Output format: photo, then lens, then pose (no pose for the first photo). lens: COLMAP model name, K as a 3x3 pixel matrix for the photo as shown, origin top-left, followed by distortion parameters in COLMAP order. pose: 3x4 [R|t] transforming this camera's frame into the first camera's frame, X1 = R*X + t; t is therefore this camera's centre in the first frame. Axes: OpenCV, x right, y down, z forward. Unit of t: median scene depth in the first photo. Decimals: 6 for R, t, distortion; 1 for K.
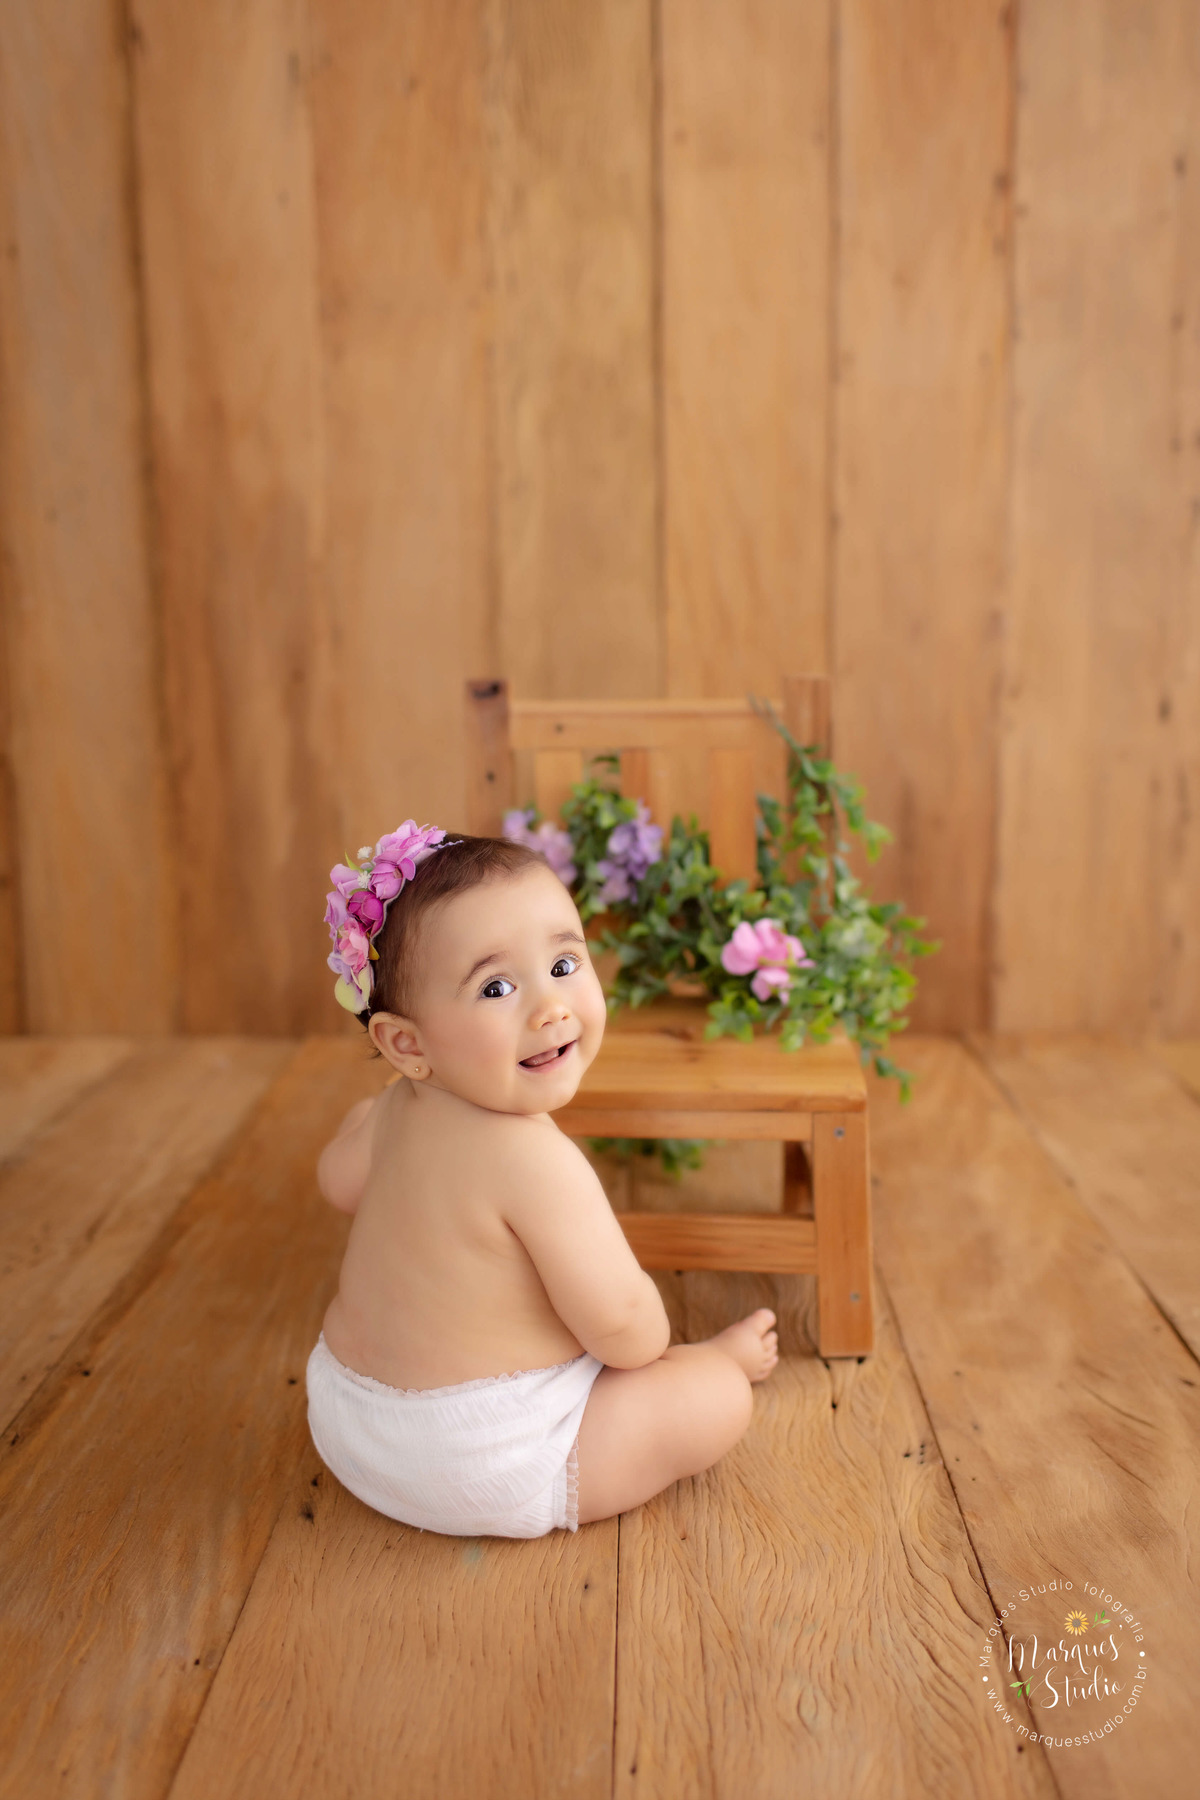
lens RADIAL K [[1898.9, 0, 590.5], [0, 1898.9, 882.8], [0, 0, 1]] dist [-0.003314, 0.000000]
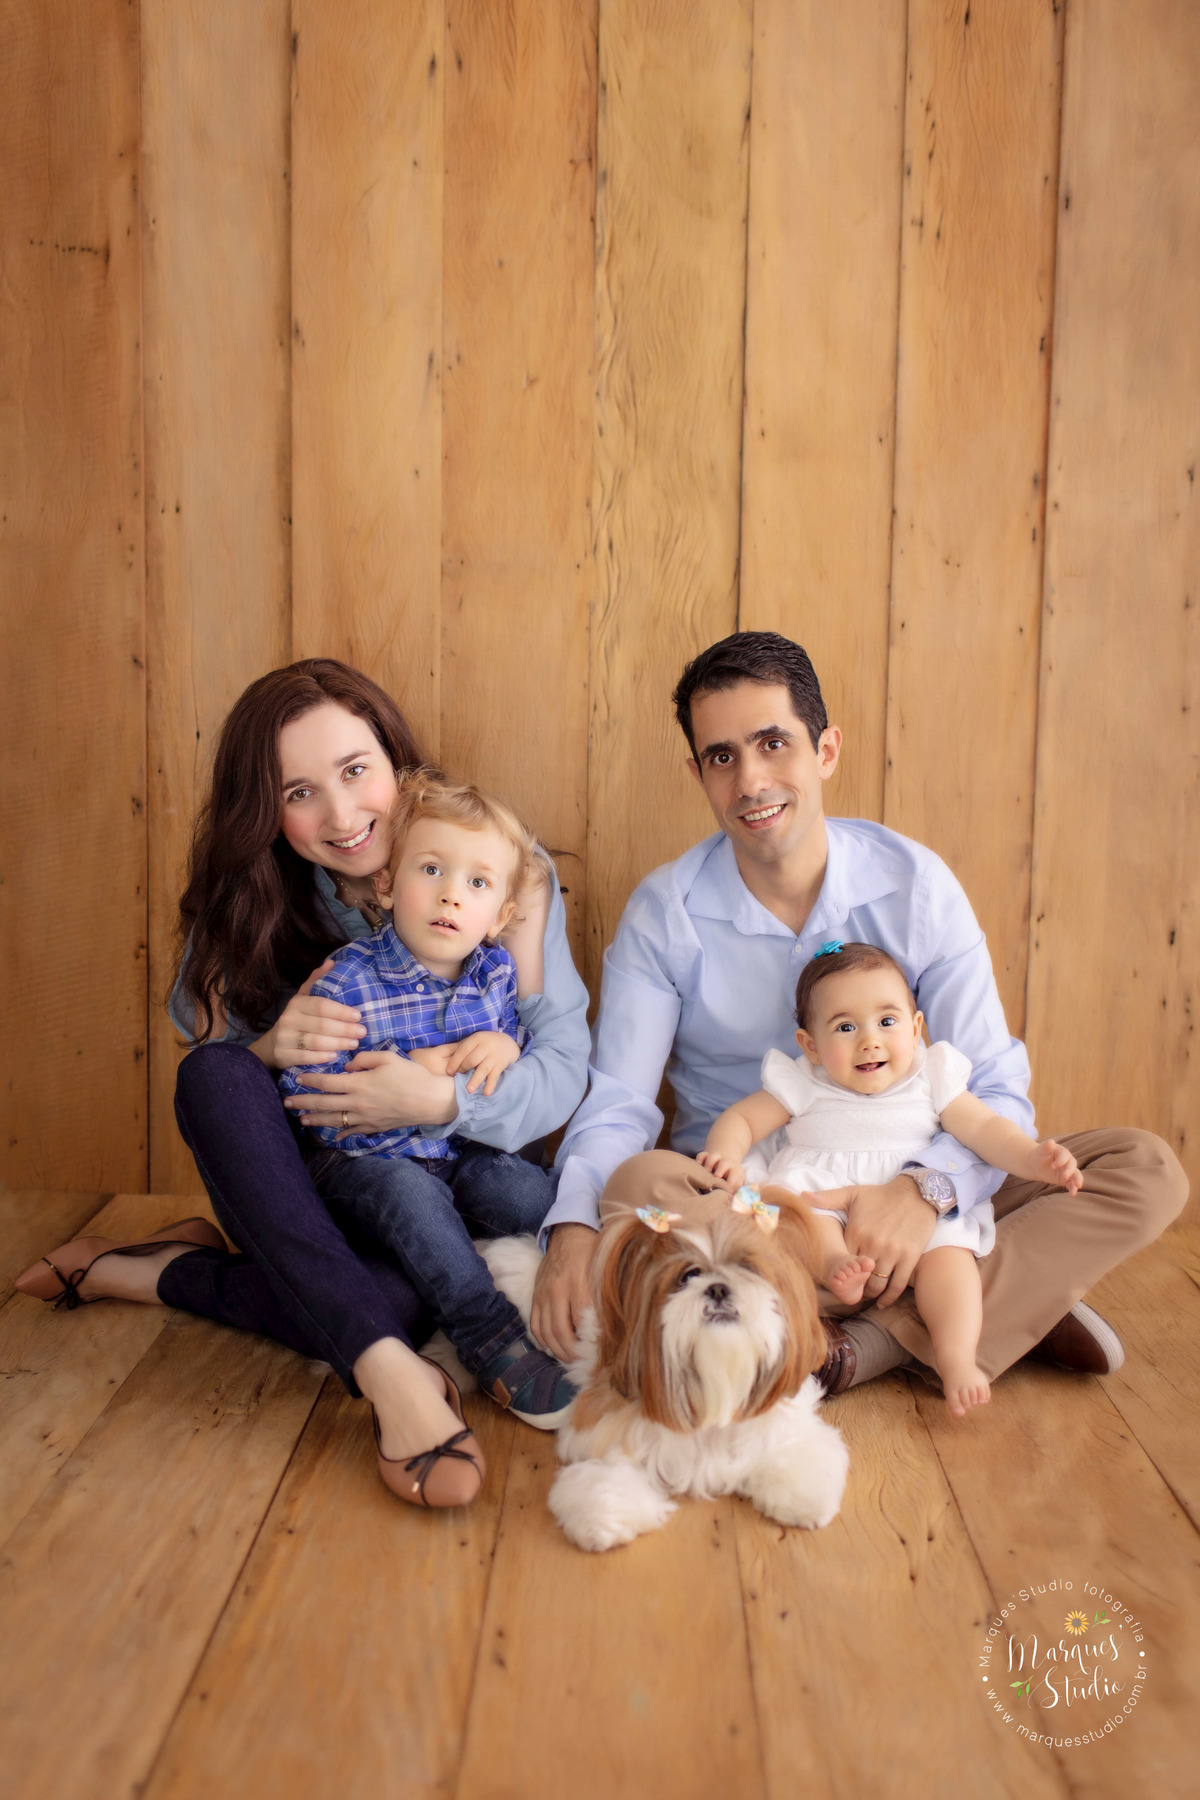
lens RADIAL K [[1898.9, 0, 597.1], [0, 1898.9, 841.4], [0, 0, 1]] dist [-0.003314, 0.000000]
pose [[0.999503, 0.030191, 0.009025, -0.056809], [-0.029483, 0.997084, -0.070387, -0.059767], [-0.011123, 0.070086, 0.997479, -0.140794]]
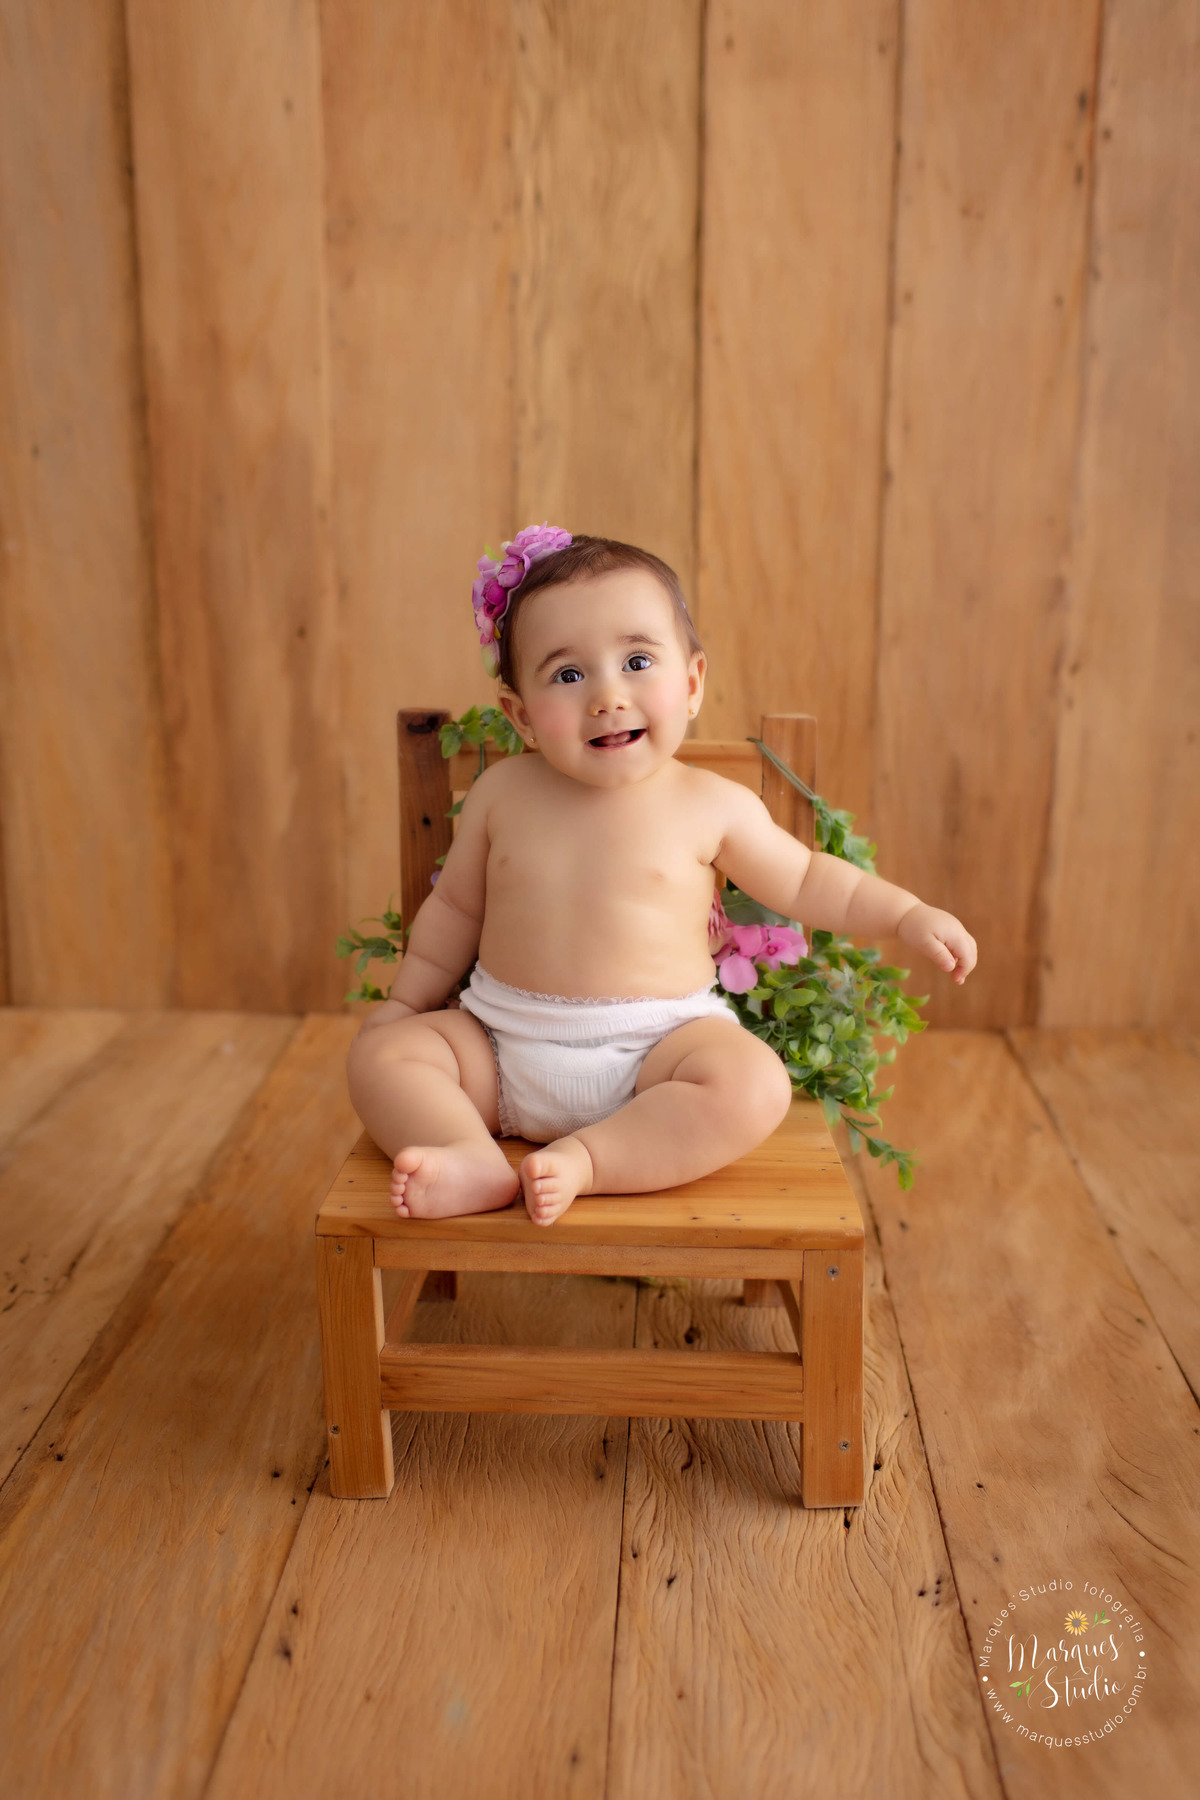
lens RADIAL K [[1999.1, 0, 588.7], [0, 1999.1, 909.0], [0, 0, 1]] dist [0.002964, 0.000000]
pose [[0.999618, 0.022795, -0.015604, 0.004940], [-0.021402, 0.996212, 0.084287, -0.062909], [0.017467, -0.083921, 0.996319, 0.019240]]
